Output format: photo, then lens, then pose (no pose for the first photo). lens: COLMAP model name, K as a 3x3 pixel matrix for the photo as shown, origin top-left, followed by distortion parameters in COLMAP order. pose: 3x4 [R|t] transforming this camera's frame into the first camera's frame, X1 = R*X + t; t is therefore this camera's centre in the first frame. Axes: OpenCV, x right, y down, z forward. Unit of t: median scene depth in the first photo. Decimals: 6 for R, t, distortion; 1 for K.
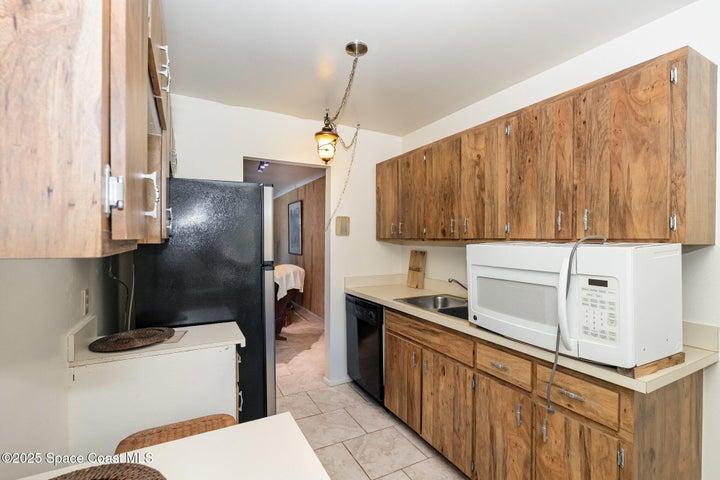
lens RADIAL K [[351.1, 0, 375.7], [0, 351.1, 240.2], [0, 0, 1]] dist [0.000298, 0.000018]
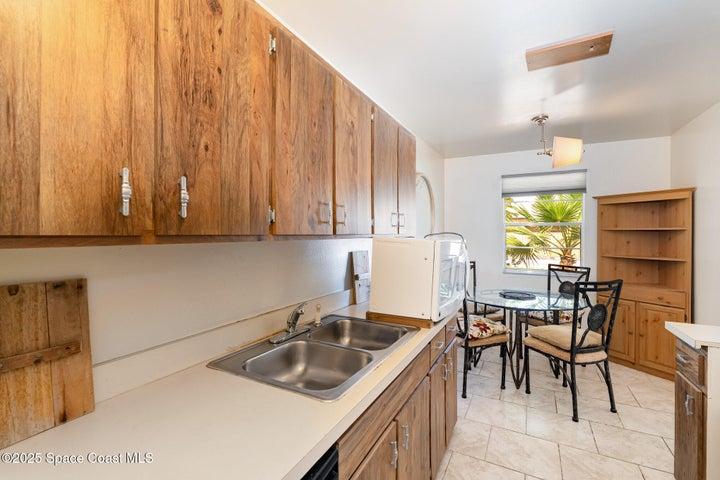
lens RADIAL K [[318.9, 0, 360.0], [0, 318.9, 240.0], [0, 0, 1]] dist [-0.001057, 0.000005]
pose [[-0.536216, -0.016479, 0.843920, -0.259223], [0.006377, 0.999702, 0.023573, -0.007313], [-0.844057, 0.018022, -0.535951, 1.205735]]
